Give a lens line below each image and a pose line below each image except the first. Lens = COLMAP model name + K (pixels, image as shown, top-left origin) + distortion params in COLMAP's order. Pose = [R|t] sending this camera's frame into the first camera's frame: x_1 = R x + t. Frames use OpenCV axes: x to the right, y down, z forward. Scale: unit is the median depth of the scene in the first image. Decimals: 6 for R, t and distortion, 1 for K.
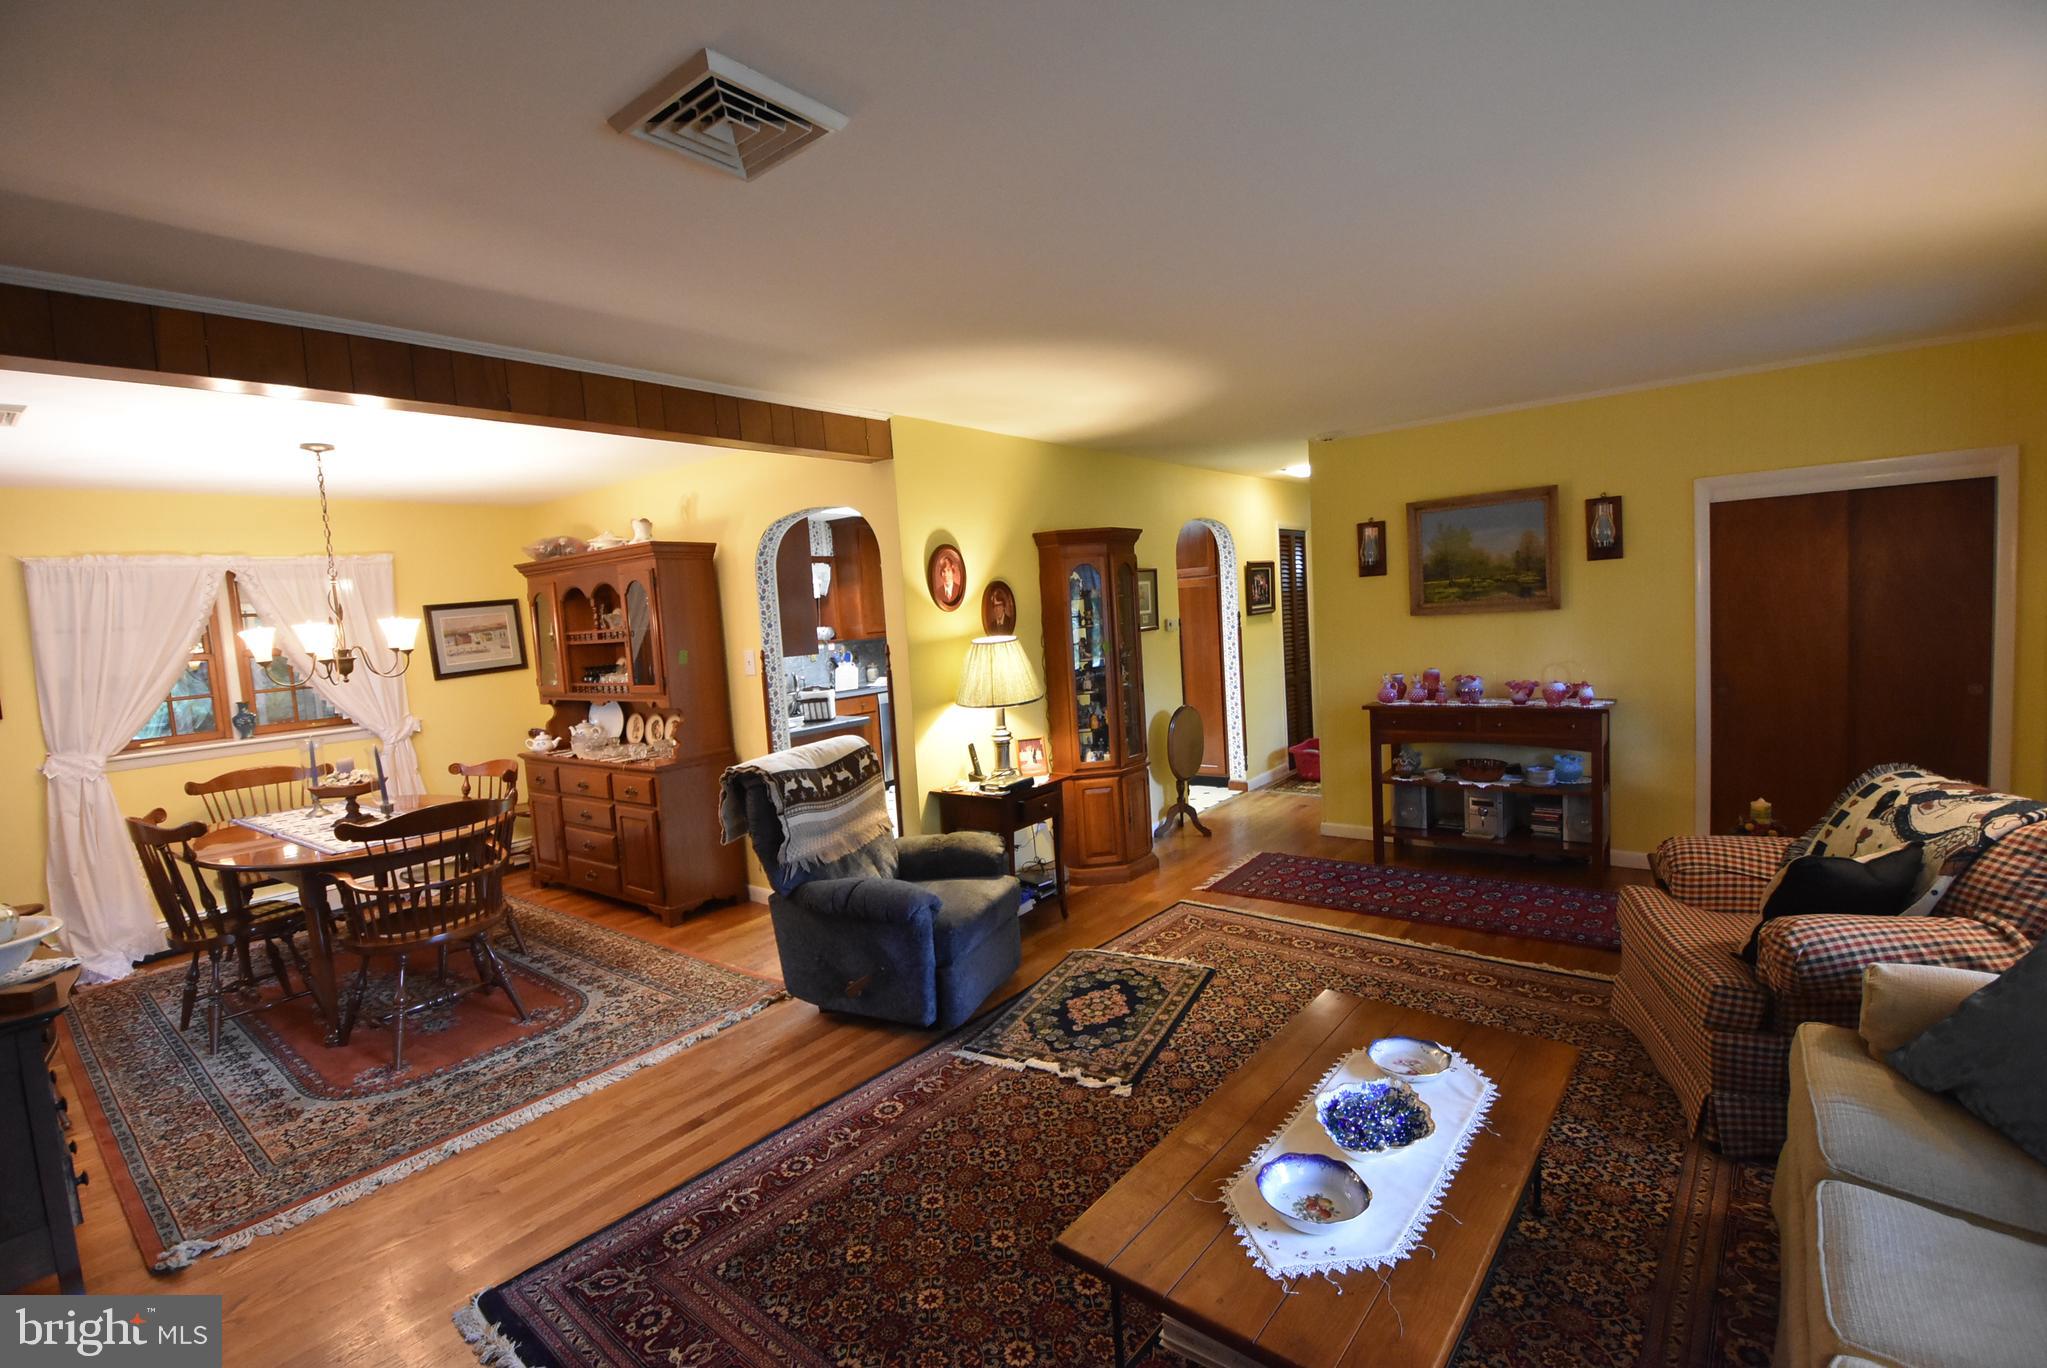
lens RADIAL K [[905.2, 0, 1023.6], [0, 905.2, 680.1], [0, 0, 1]] dist [0.007330, -0.014704]
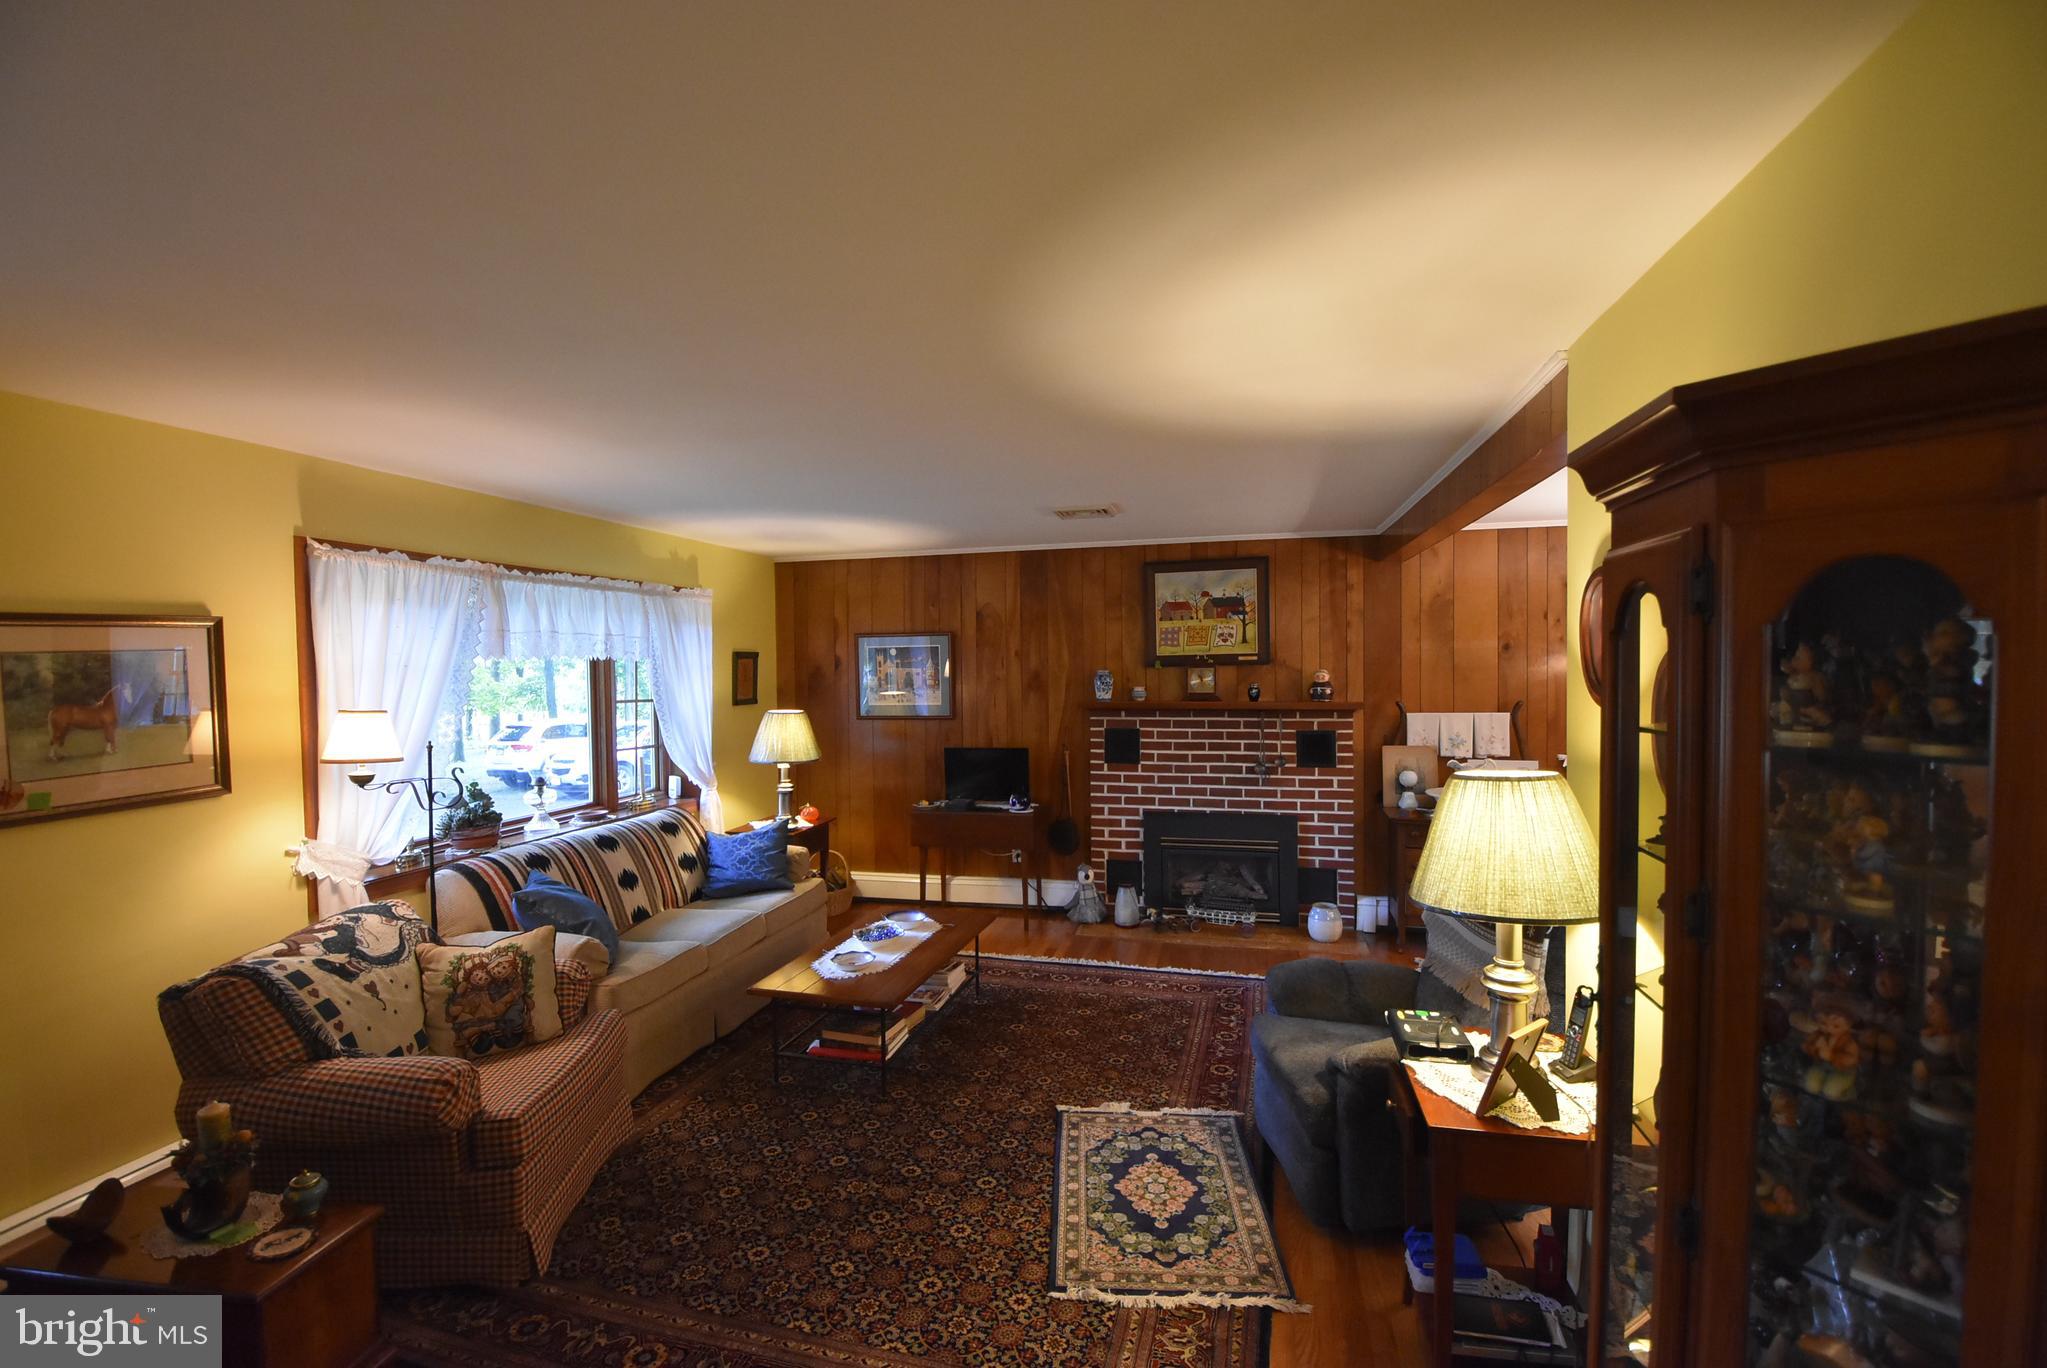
lens RADIAL K [[905.2, 0, 1015.2], [0, 905.2, 681.5], [0, 0, 1]] dist [0.007330, -0.014704]
pose [[-0.914581, 0.084627, -0.395450, 0.350428], [0.039479, 0.991872, 0.120958, -0.146391], [0.402472, 0.095014, -0.910488, 1.191621]]
